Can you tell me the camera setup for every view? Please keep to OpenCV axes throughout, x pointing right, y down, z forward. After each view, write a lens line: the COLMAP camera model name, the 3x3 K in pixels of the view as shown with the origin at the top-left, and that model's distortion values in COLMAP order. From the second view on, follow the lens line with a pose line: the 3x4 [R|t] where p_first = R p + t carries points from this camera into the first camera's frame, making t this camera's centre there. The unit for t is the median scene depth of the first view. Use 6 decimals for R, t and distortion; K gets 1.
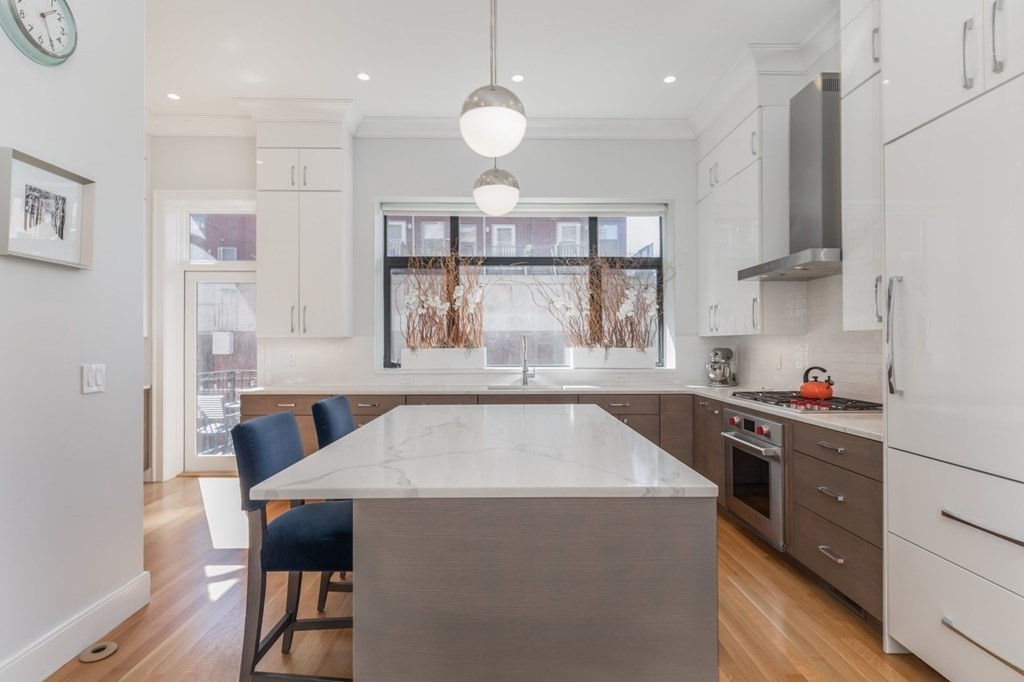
lens RADIAL K [[519.9, 0, 513.0], [0, 519.9, 338.7], [0, 0, 1]] dist [0.000951, -0.000204]
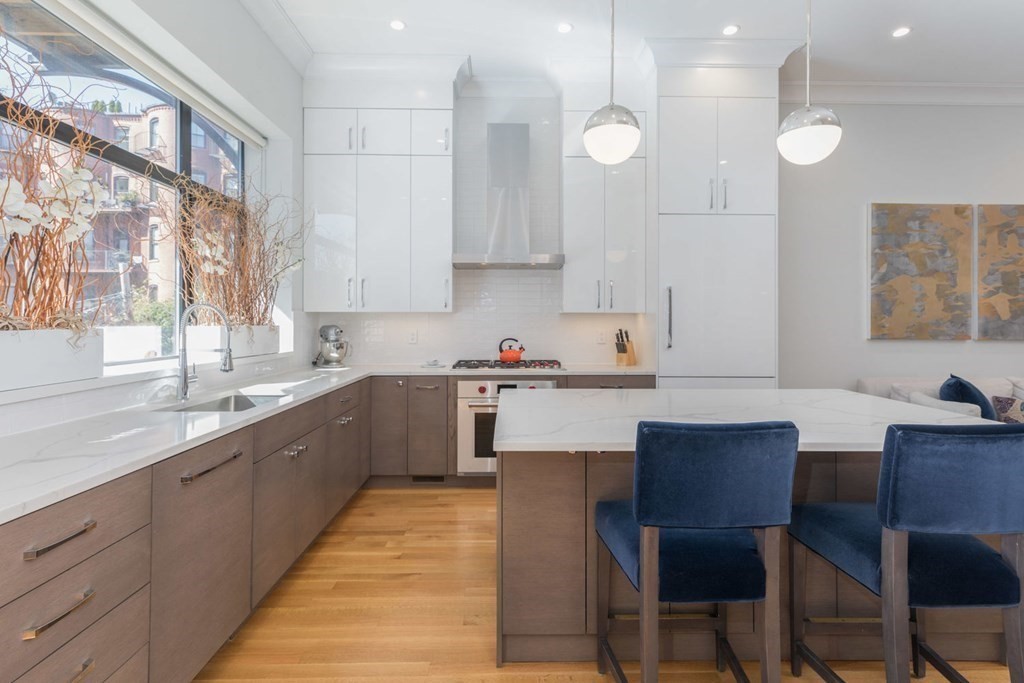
lens RADIAL K [[496.1, 0, 509.9], [0, 496.1, 317.2], [0, 0, 1]] dist [0.001379, 0.000312]
pose [[0.010719, 0.009858, 0.999894, -0.477242], [-0.013889, 0.999856, -0.009709, 0.008635], [-0.999846, -0.013784, 0.010854, 0.687397]]
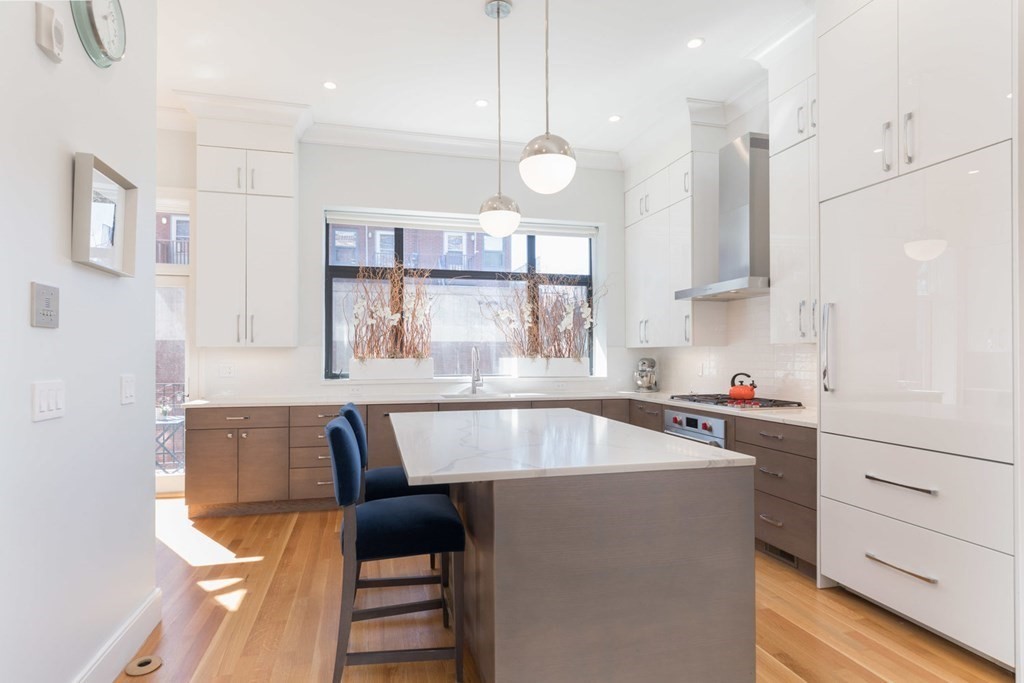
lens RADIAL K [[536.9, 0, 501.4], [0, 536.9, 350.2], [0, 0, 1]] dist [0.002155, 0.000888]
pose [[0.974555, 0.002565, 0.224136, -0.170554], [-0.002767, 0.999996, 0.000584, 0.001033], [-0.224133, -0.001189, 0.974558, -0.066795]]
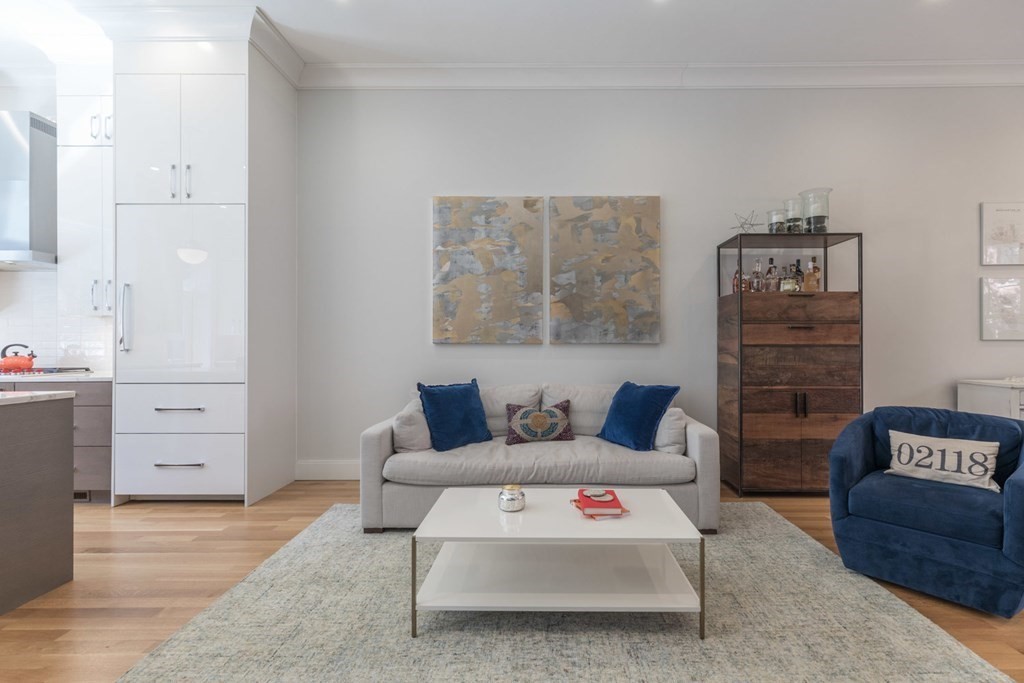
lens RADIAL K [[473.7, 0, 541.5], [0, 473.7, 343.7], [0, 0, 1]] dist [0.002632, 0.000505]
pose [[0.026368, 0.005585, 0.999637, -0.354770], [-0.008319, 0.999951, -0.005367, 0.034295], [-0.999618, -0.008174, 0.026413, -0.189414]]
